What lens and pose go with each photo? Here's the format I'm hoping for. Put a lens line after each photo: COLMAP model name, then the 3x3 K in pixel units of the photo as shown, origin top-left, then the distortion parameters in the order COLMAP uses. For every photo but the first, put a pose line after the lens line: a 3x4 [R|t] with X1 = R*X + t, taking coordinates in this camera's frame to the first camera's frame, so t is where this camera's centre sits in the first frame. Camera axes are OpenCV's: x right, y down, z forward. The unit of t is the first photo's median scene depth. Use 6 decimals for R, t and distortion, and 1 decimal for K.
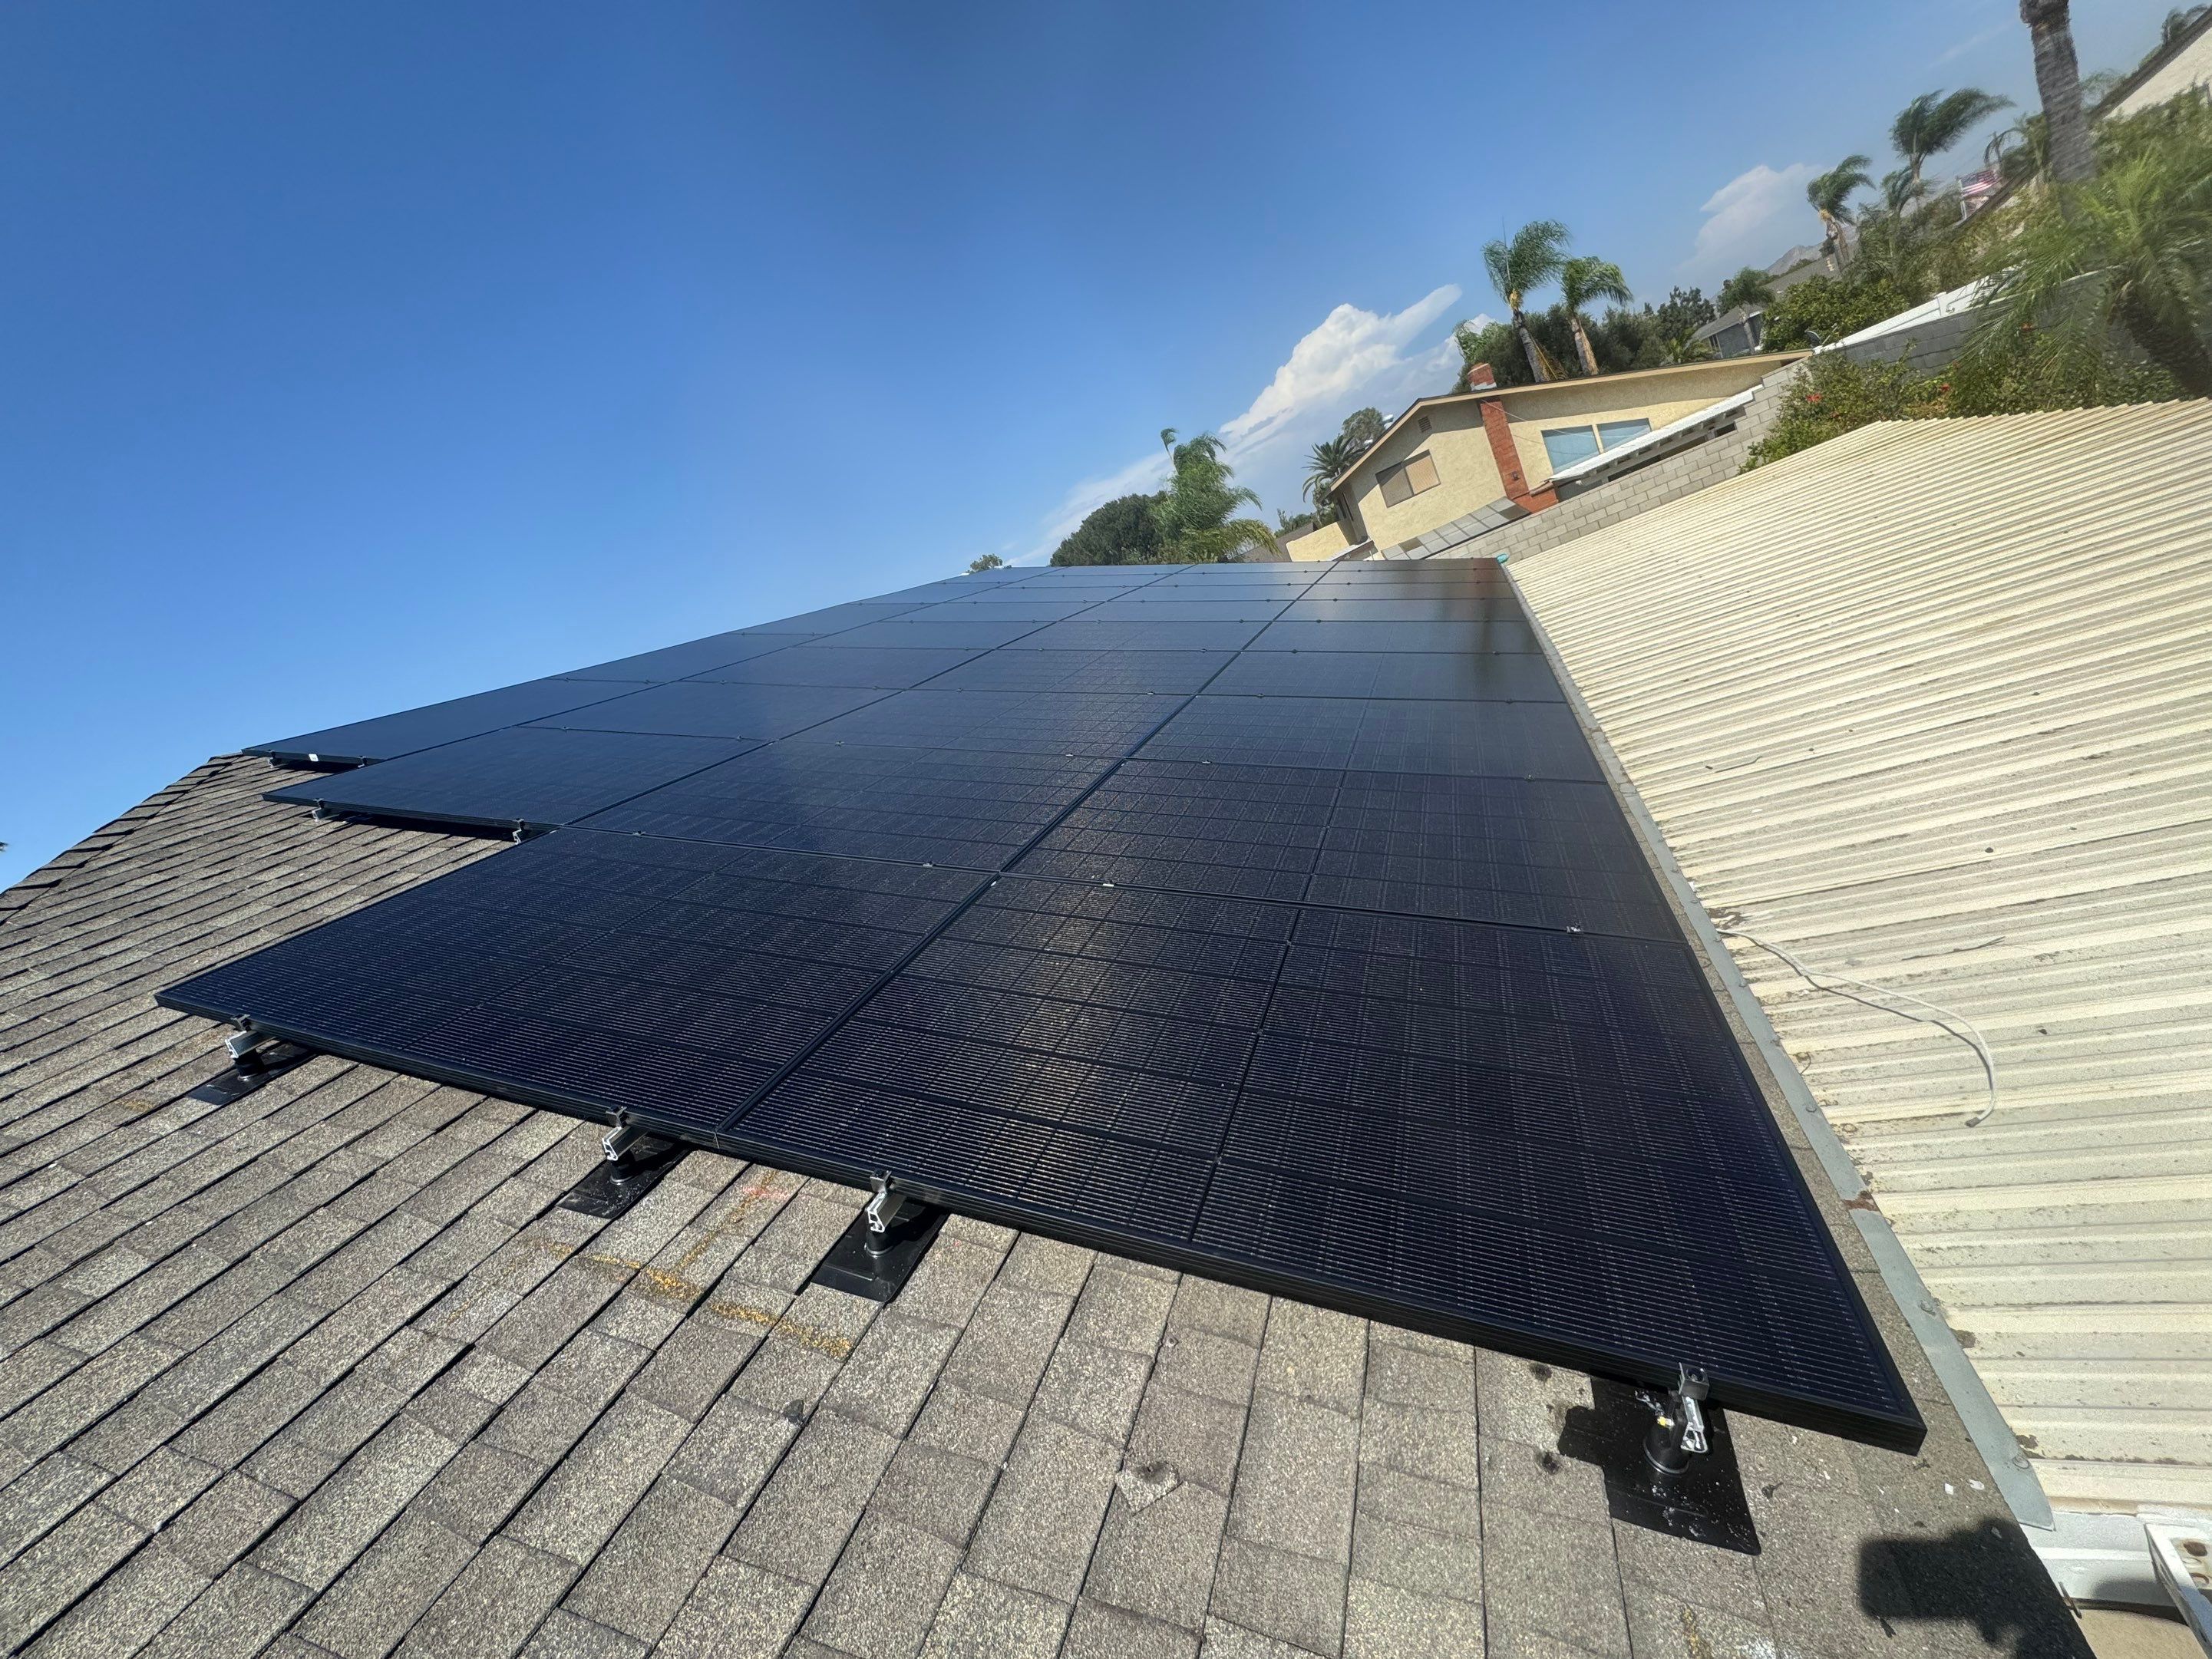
lens RADIAL K [[883.0, 0, 1100.0], [0, 883.0, 825.1], [0, 0, 1]] dist [-0.004503, 0.001250]
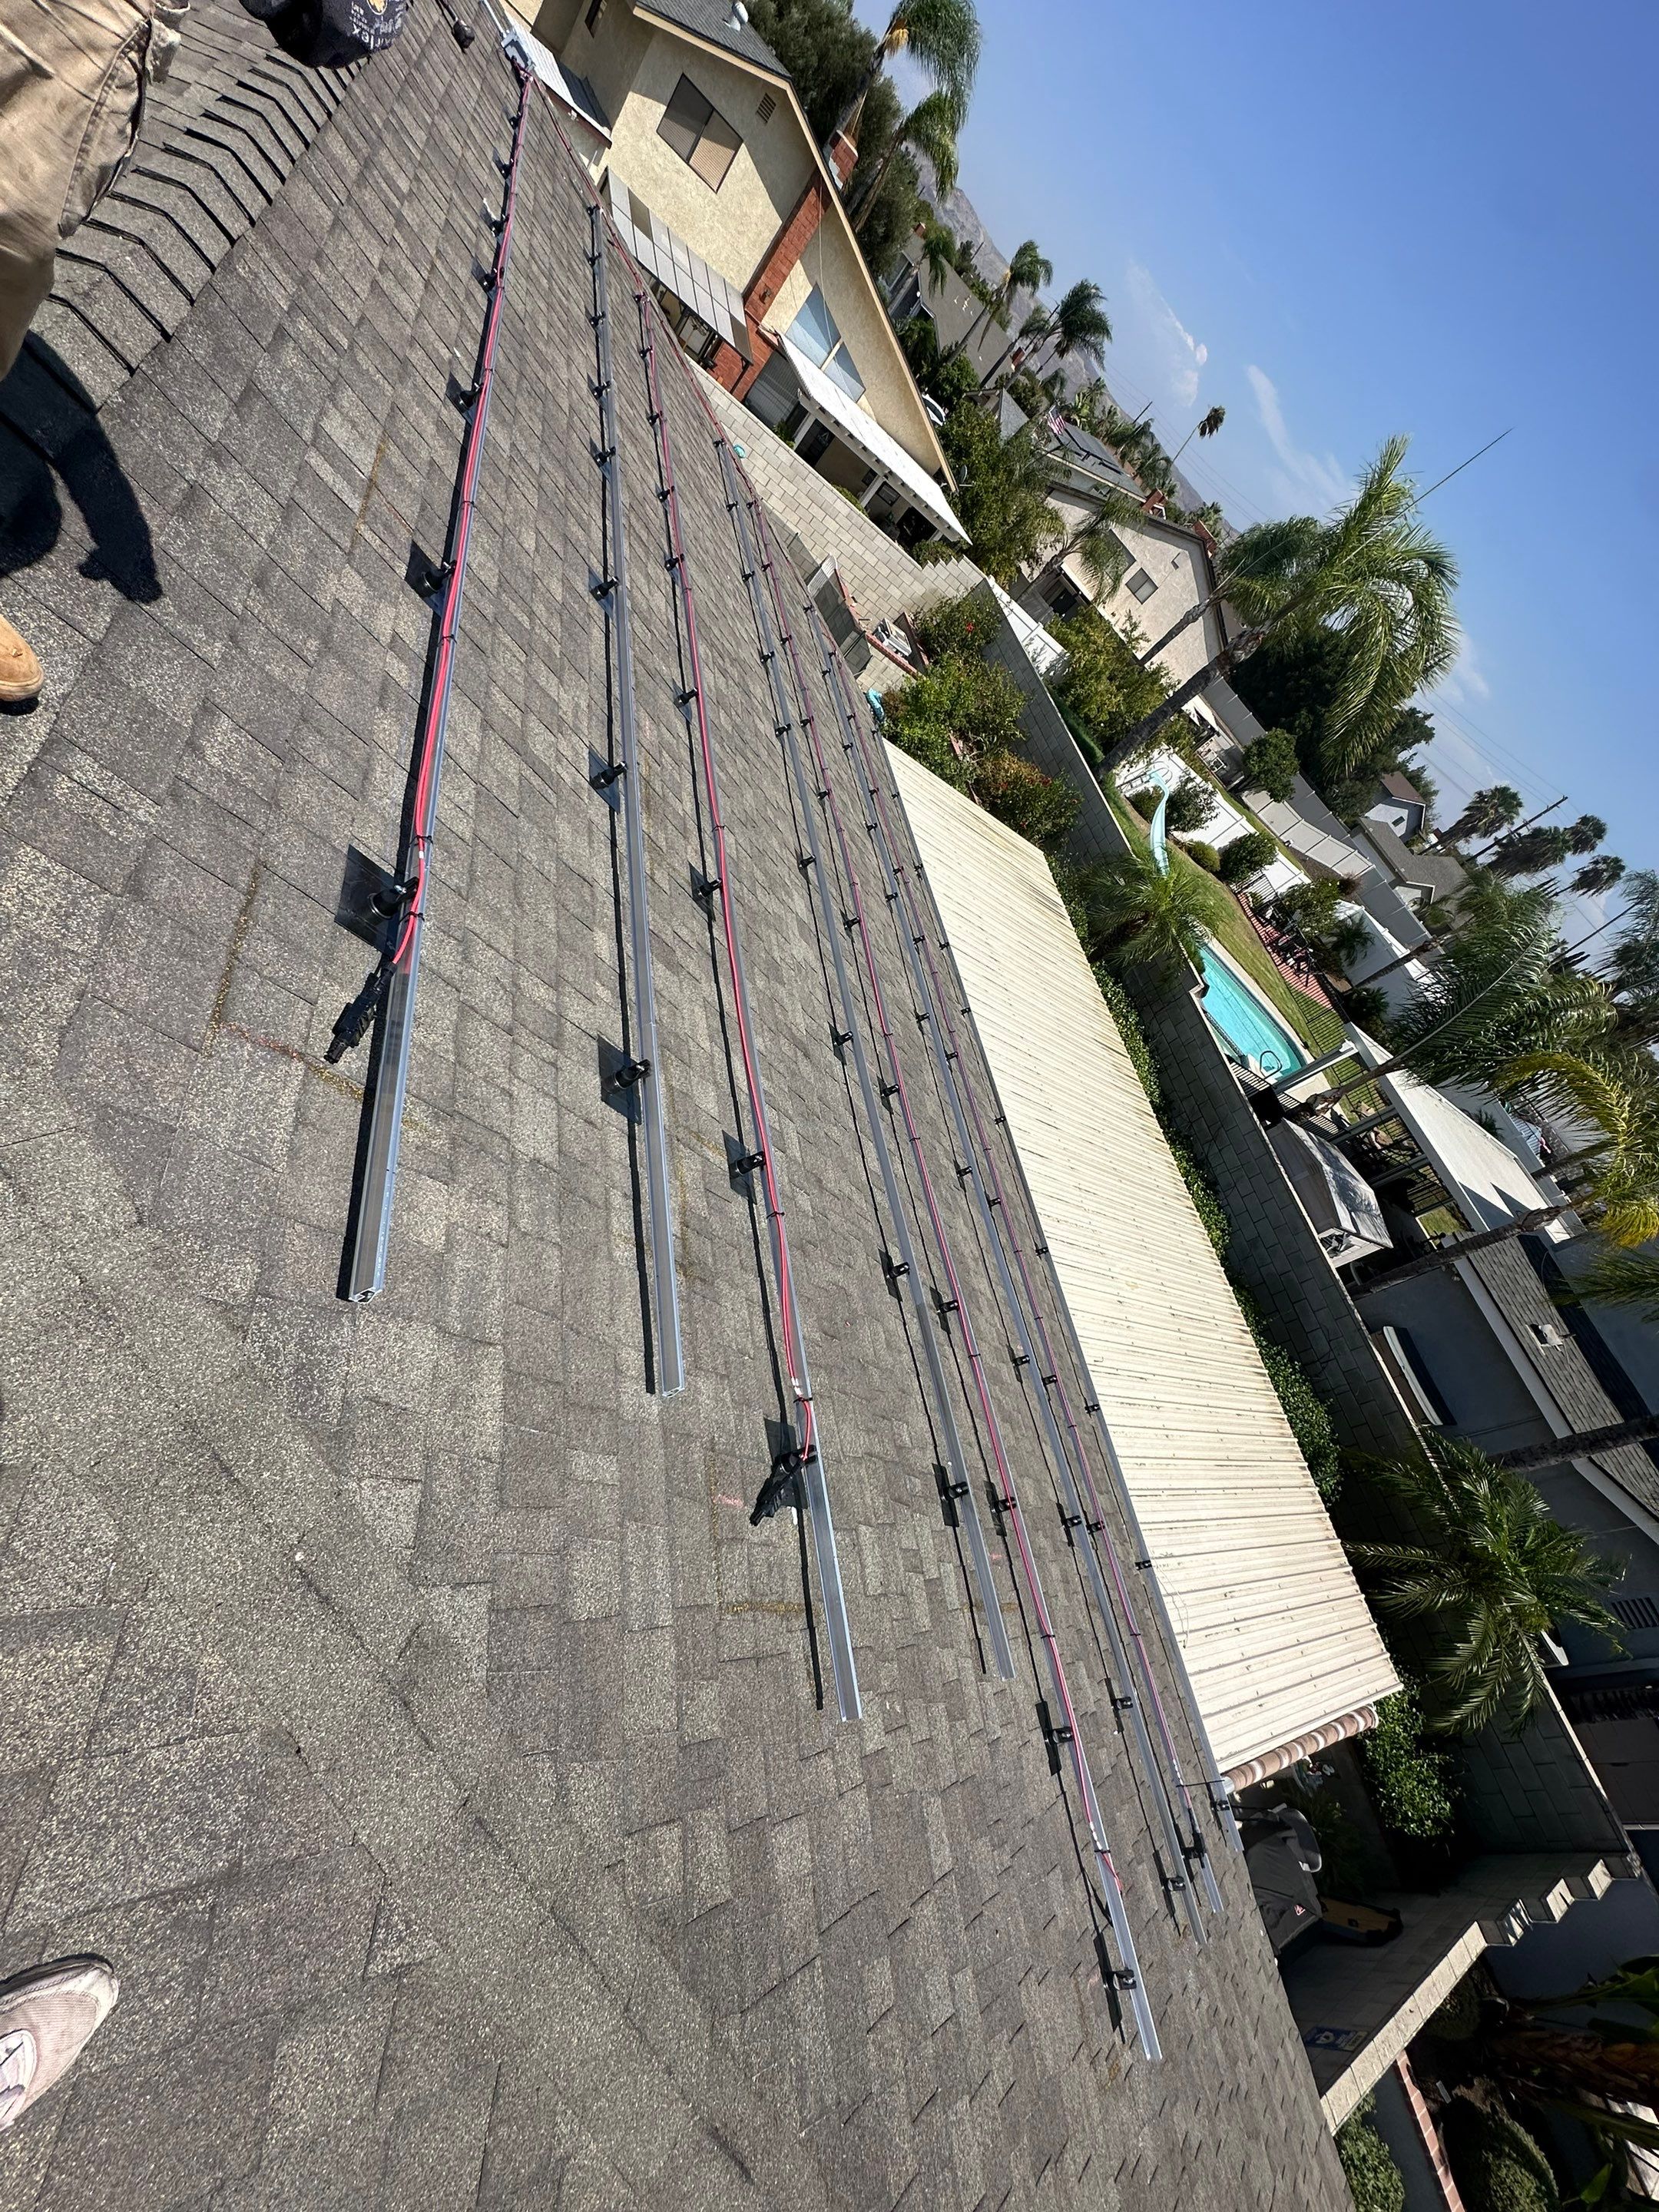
lens RADIAL K [[883.1, 0, 831.3], [0, 883.1, 1104.9], [0, 0, 1]] dist [-0.004503, 0.001250]
pose [[0.319100, 0.139788, 0.937355, -1.463752], [-0.722140, 0.676386, 0.144966, -0.307285], [-0.613750, -0.723160, 0.316781, 1.069698]]
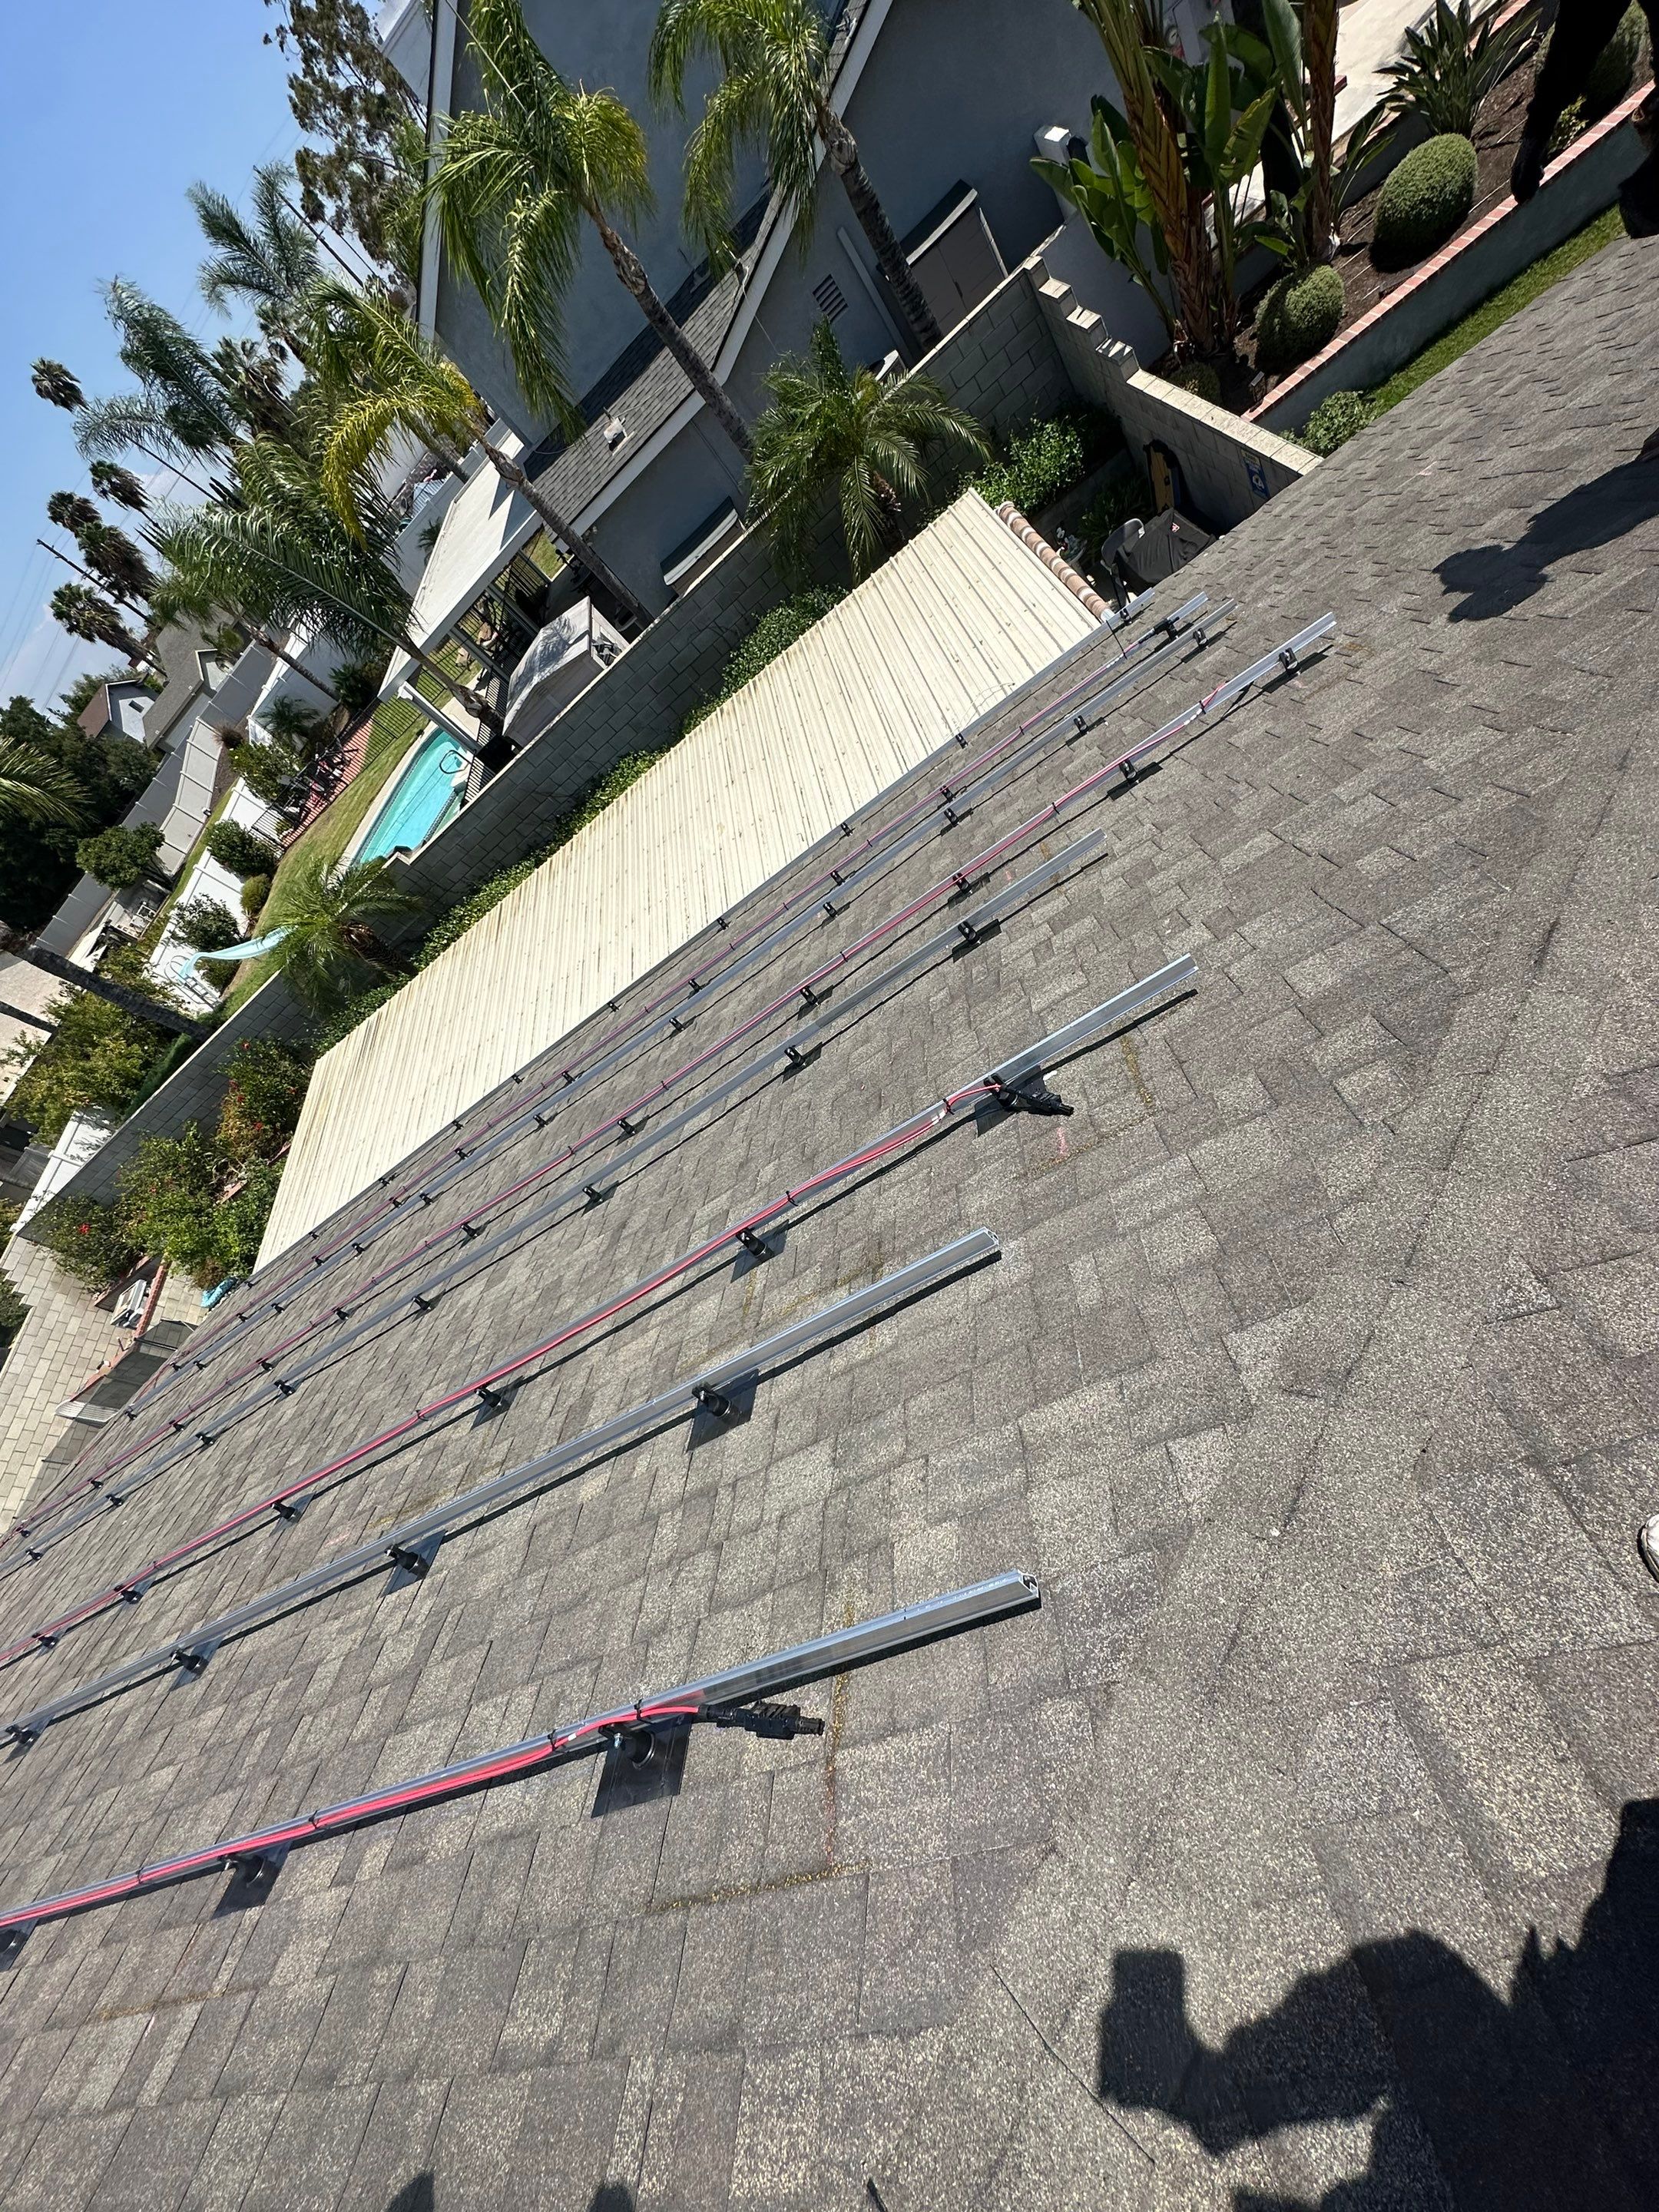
lens RADIAL K [[881.5, 0, 831.4], [0, 881.5, 1106.5], [0, 0, 1]] dist [-0.004544, 0.001156]
pose [[-0.167761, -0.286343, 0.943326, -1.442565], [0.856408, 0.431620, 0.283320, -0.313469], [-0.488285, 0.855402, 0.172818, 1.060354]]
